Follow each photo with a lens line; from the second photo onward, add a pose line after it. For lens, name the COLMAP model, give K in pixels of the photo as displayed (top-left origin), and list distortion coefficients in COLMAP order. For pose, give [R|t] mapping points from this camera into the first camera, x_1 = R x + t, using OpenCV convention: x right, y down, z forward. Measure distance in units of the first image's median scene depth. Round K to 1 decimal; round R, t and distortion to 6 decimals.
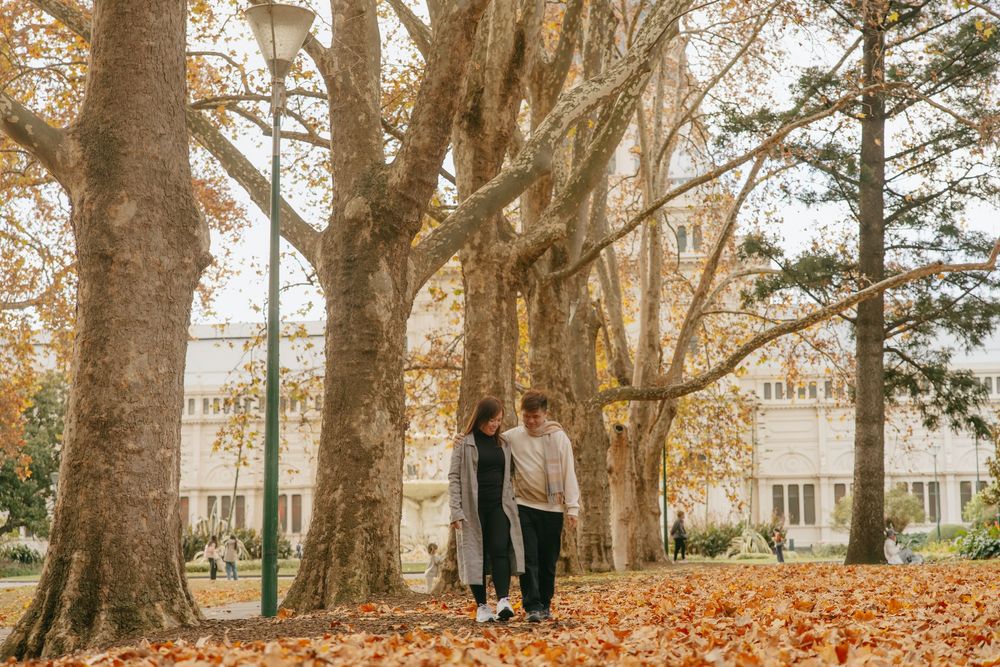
lens RADIAL K [[2012.6, 0, 499.4], [0, 2012.6, 332.3], [0, 0, 1]] dist [0.062517, 0.068169]
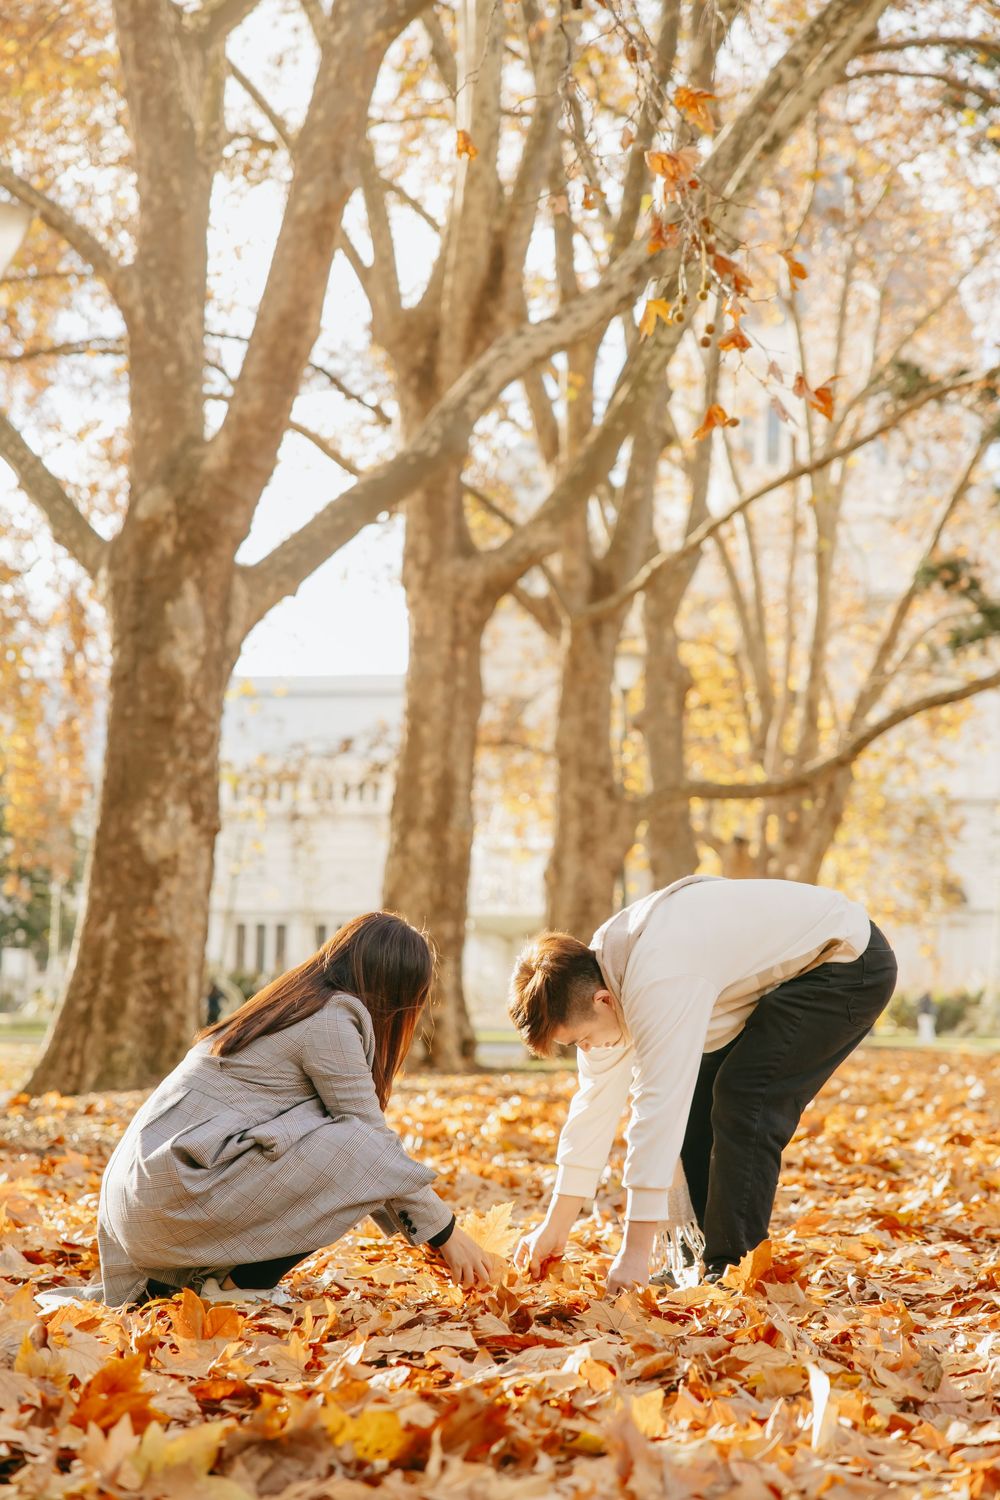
lens RADIAL K [[2934.7, 0, 497.5], [0, 2934.7, 751.5], [0, 0, 1]] dist [0.051201, 0.296295]
pose [[0.995635, 0.026696, -0.089437, 0.081244], [-0.024860, 0.999458, 0.021580, -0.001918], [0.089965, -0.019262, 0.995759, 0.019733]]
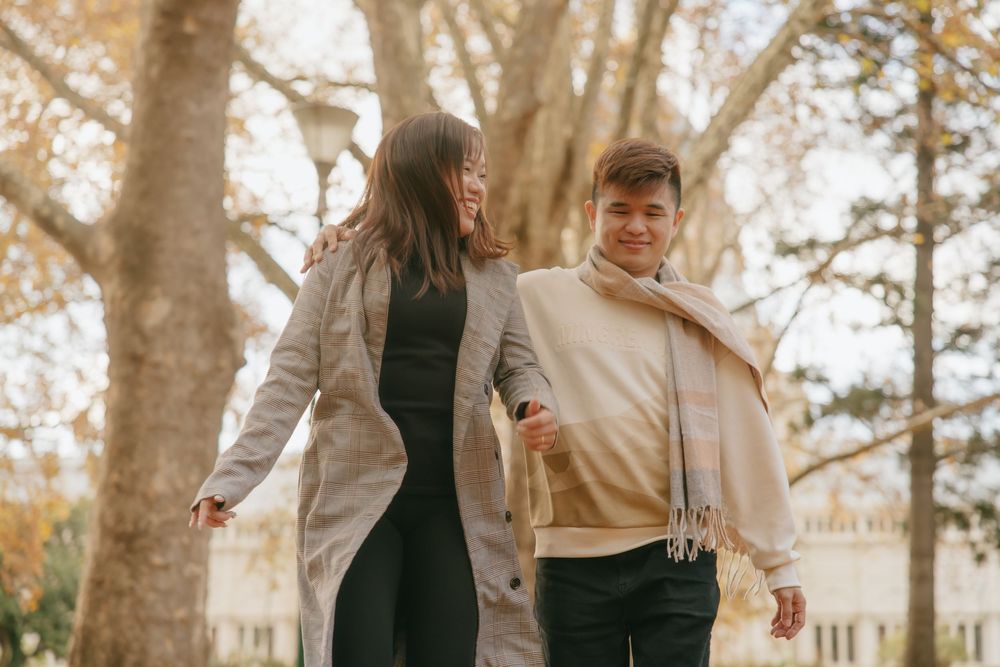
lens RADIAL K [[2001.4, 0, 498.5], [0, 2001.4, 329.7], [0, 0, 1]] dist [0.069199, -0.145830]
pose [[0.999740, 0.014201, -0.017823, -0.004316], [-0.015374, 0.997600, -0.067510, 0.004143], [0.016822, 0.067767, 0.997559, 0.029823]]
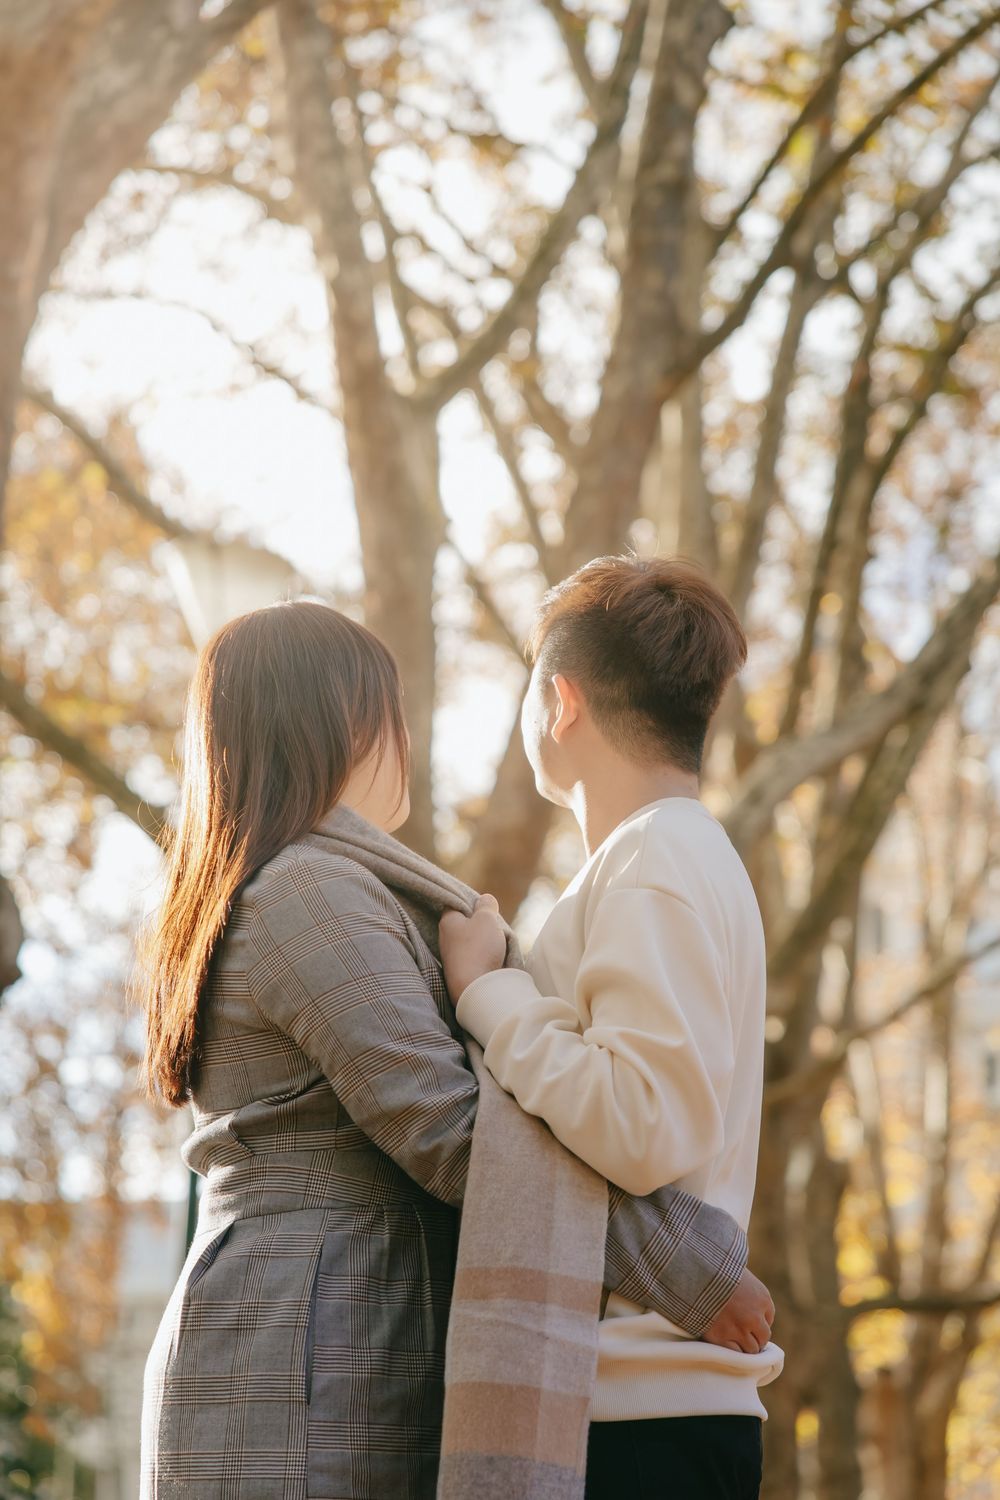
lens RADIAL K [[2945.6, 0, 500.7], [0, 2945.6, 703.3], [0, 0, 1]] dist [0.050909, 0.052346]
pose [[0.997073, 0.010255, -0.075771, 0.012905], [-0.023253, 0.984695, -0.172726, 0.008675], [0.072840, 0.173983, 0.982051, 0.119947]]
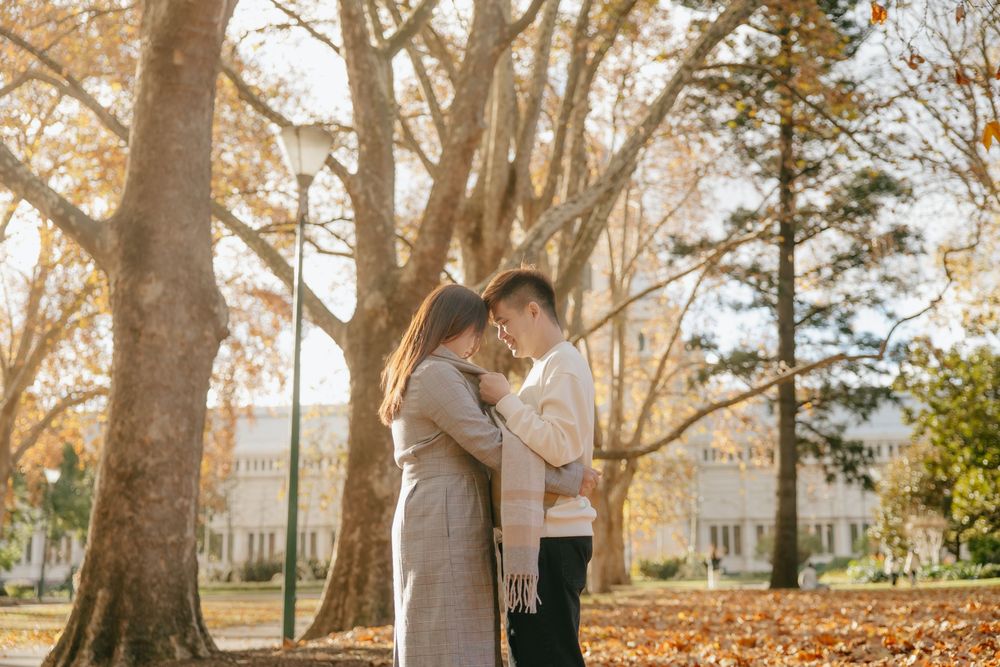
lens RADIAL K [[1443.0, 0, 500.6], [0, 1443.0, 330.7], [0, 0, 1]] dist [0.030304, -0.002302]
pose [[0.999966, 0.003155, -0.007630, 0.007865], [-0.003585, 0.998373, -0.056904, 0.003801], [0.007438, 0.056930, 0.998350, 0.075273]]
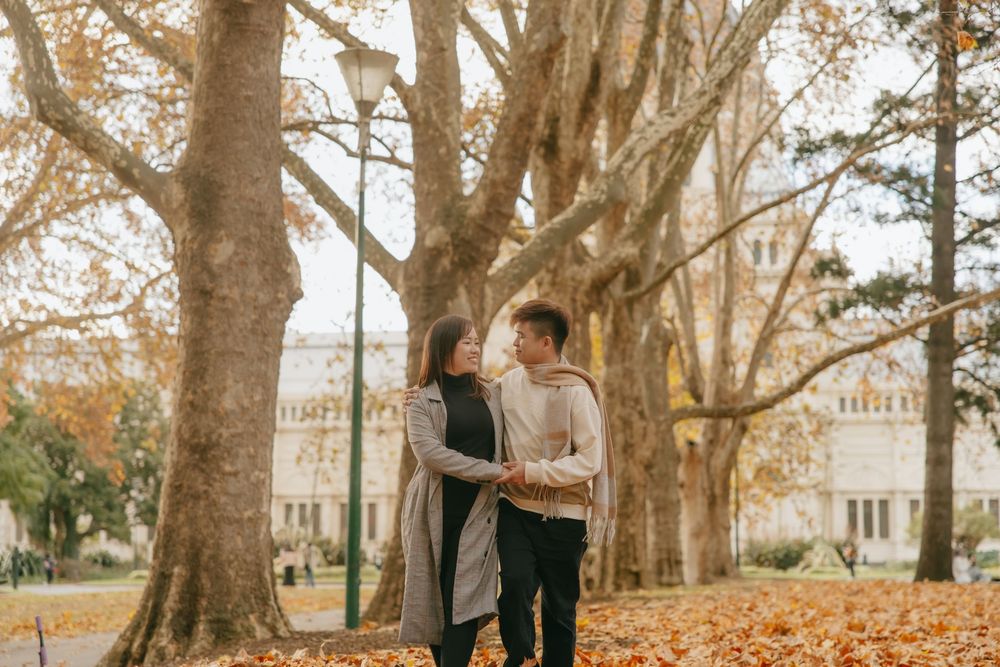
lens RADIAL K [[2025.7, 0, 496.3], [0, 2025.7, 336.9], [0, 0, 1]] dist [0.093336, -0.044354]
pose [[0.999199, 0.008928, -0.039018, 0.000882], [-0.008956, 0.999960, -0.000562, -0.005967], [0.039011, 0.000911, 0.999238, -0.031399]]
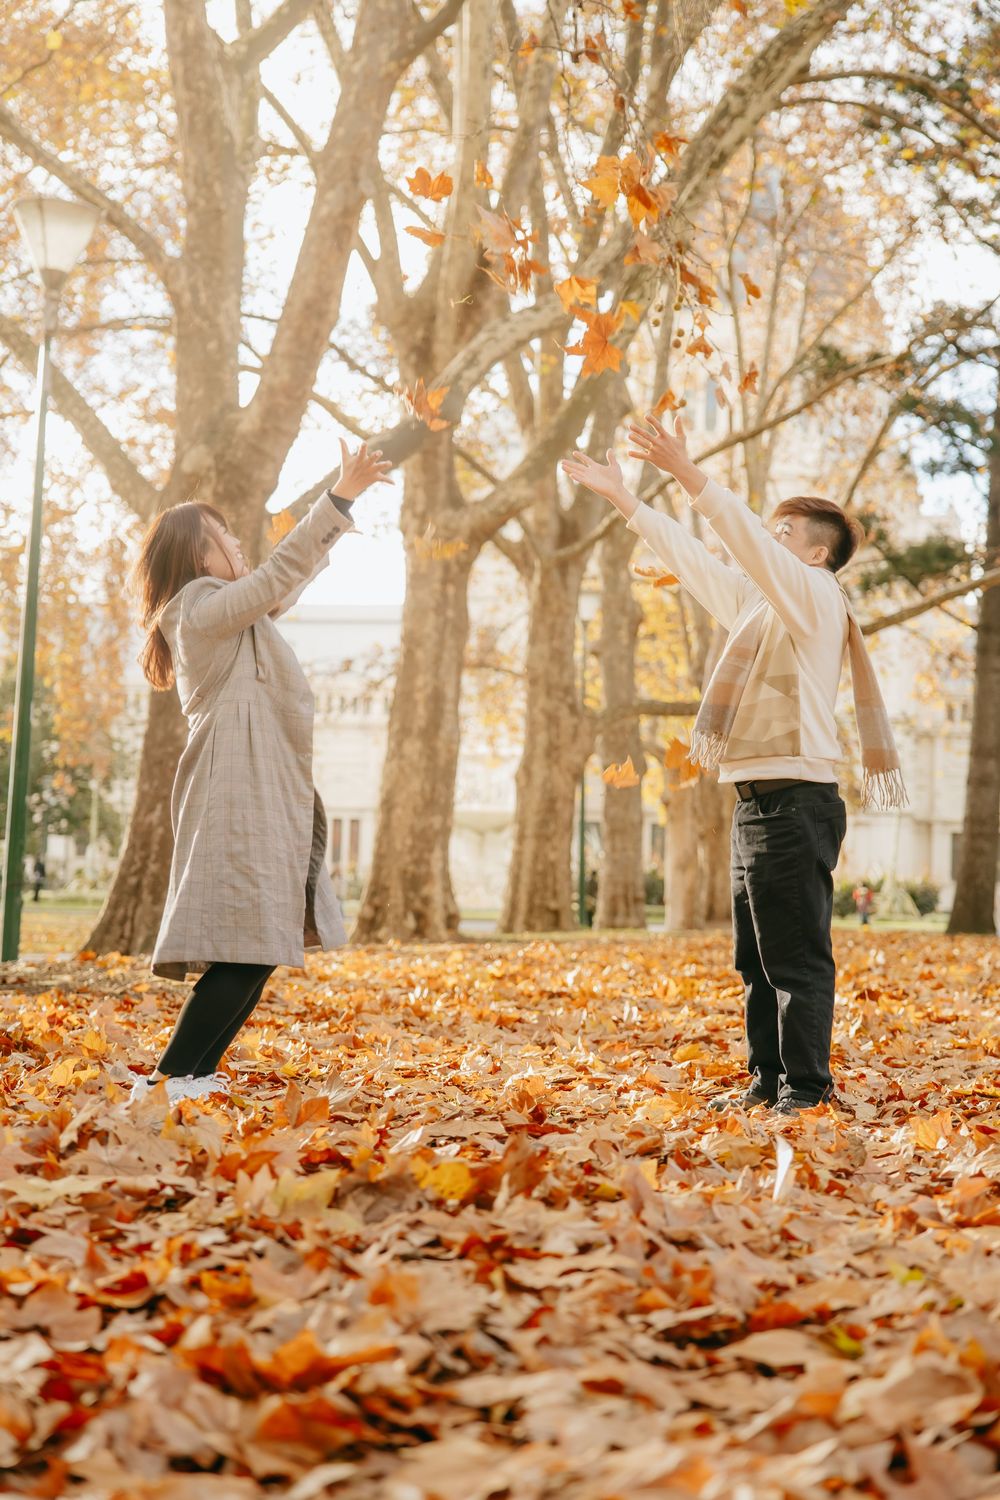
lens RADIAL K [[2517.4, 0, 504.5], [0, 2517.4, 751.1], [0, 0, 1]] dist [0.050976, 0.178970]
pose [[0.996364, 0.042504, -0.073834, 0.078876], [-0.038703, 0.997888, 0.052174, -0.002093], [0.075896, -0.049126, 0.995905, 0.005280]]
